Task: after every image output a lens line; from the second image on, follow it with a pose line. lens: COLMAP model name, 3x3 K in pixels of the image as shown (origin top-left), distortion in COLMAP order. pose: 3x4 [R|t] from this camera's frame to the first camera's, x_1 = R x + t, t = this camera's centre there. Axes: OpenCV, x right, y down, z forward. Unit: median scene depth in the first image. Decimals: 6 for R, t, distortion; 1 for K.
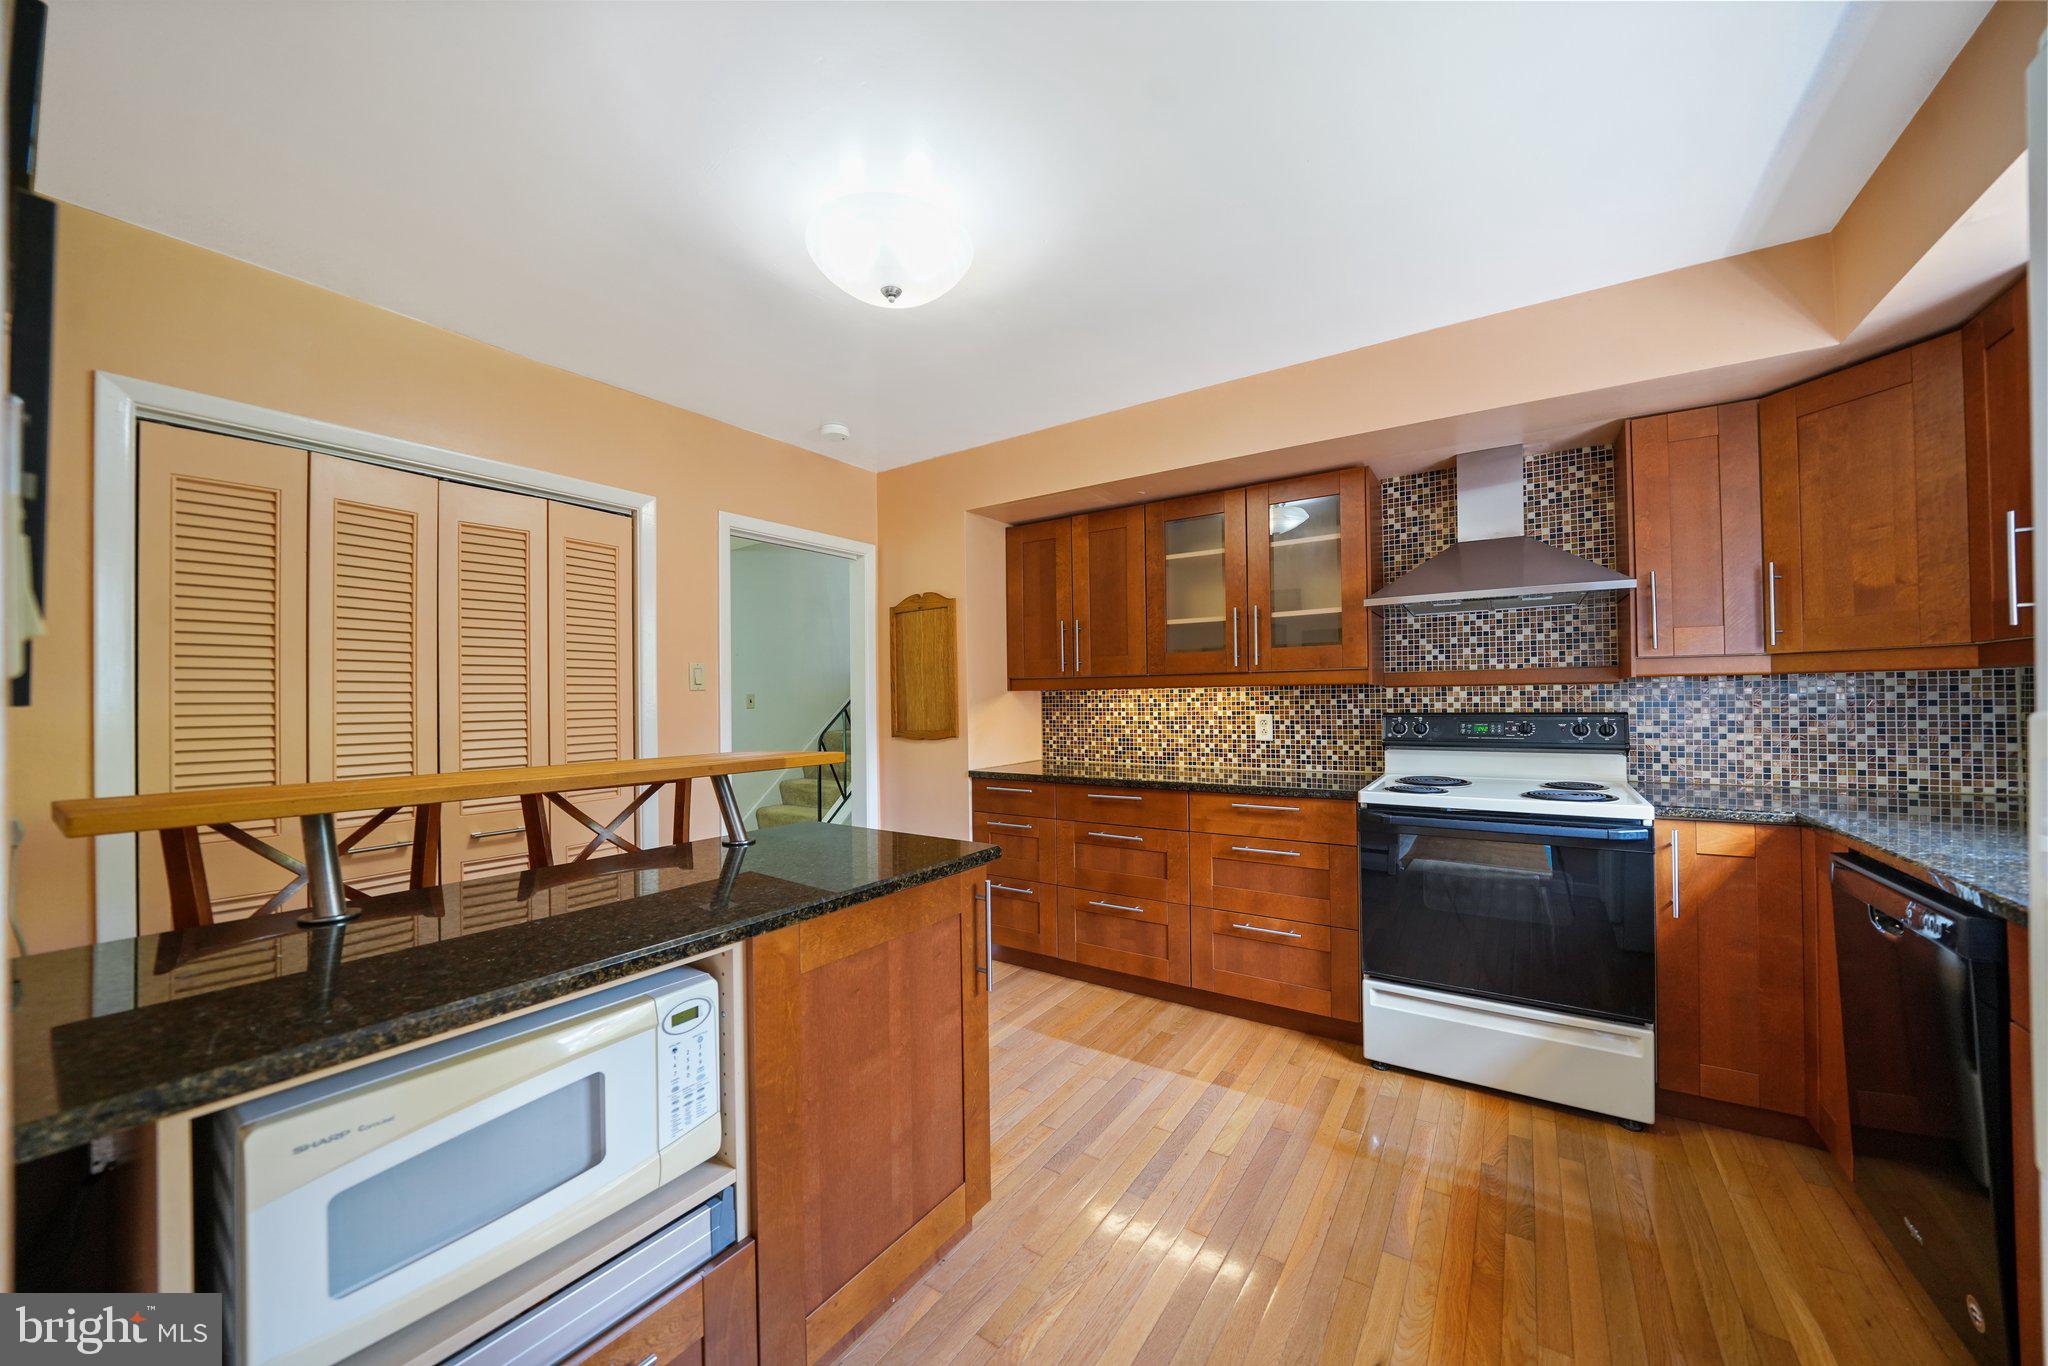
lens RADIAL K [[710.6, 0, 1030.4], [0, 710.6, 693.5], [0, 0, 1]] dist [-0.021243, 0.001893]
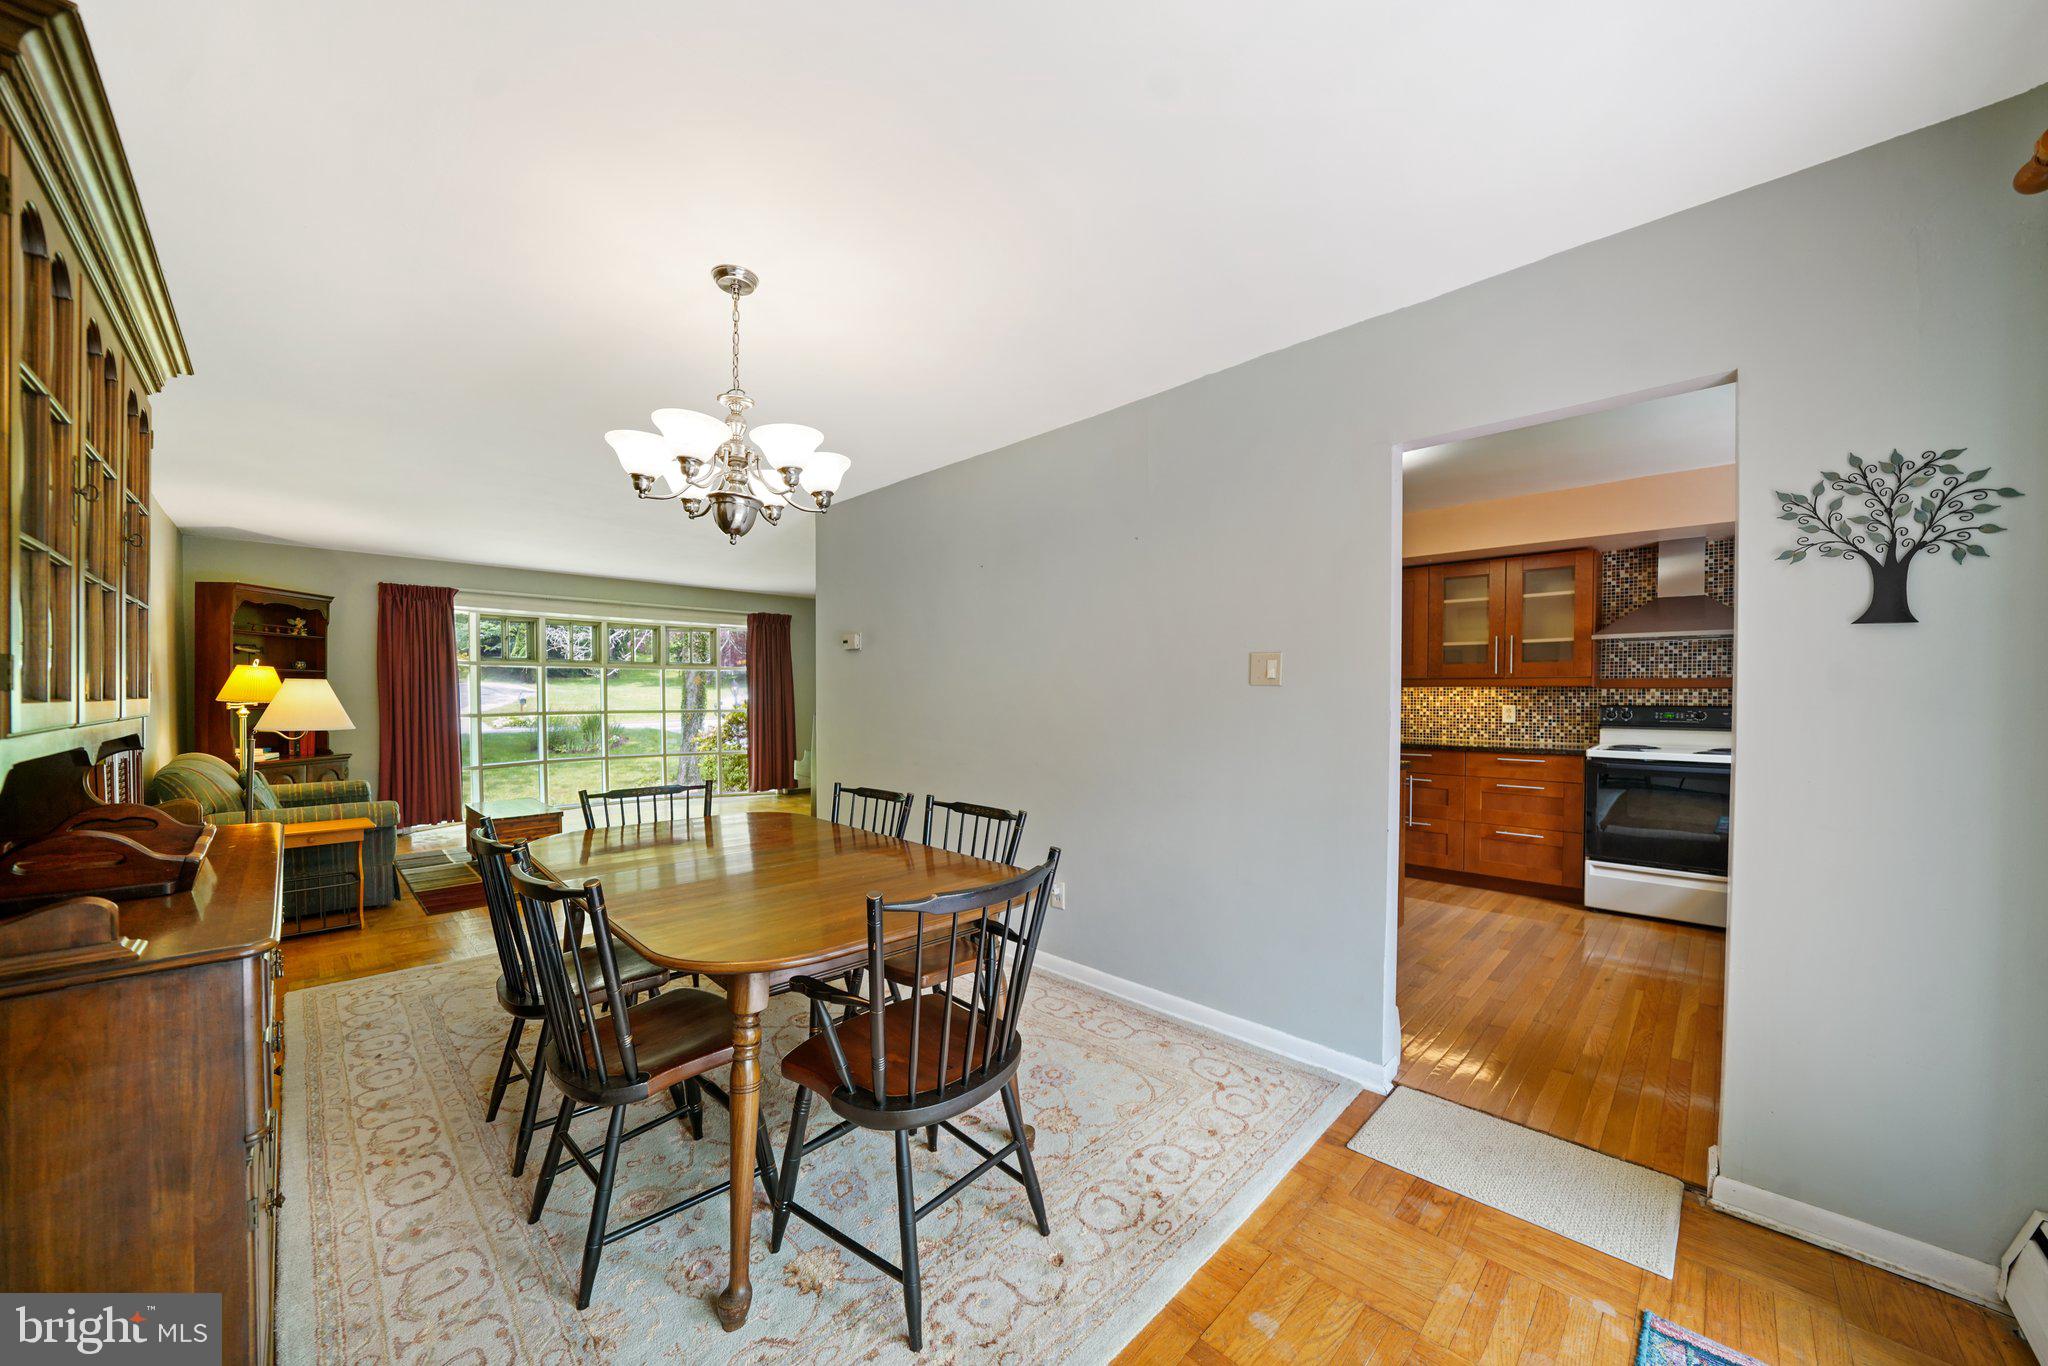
lens RADIAL K [[714.7, 0, 1033.5], [0, 714.7, 709.3], [0, 0, 1]] dist [-0.020704, -0.000119]
pose [[0.984265, 0.017132, -0.175866, -0.452699], [-0.011485, 0.999387, 0.033079, -0.000145], [0.176325, -0.030539, 0.983858, -0.744075]]
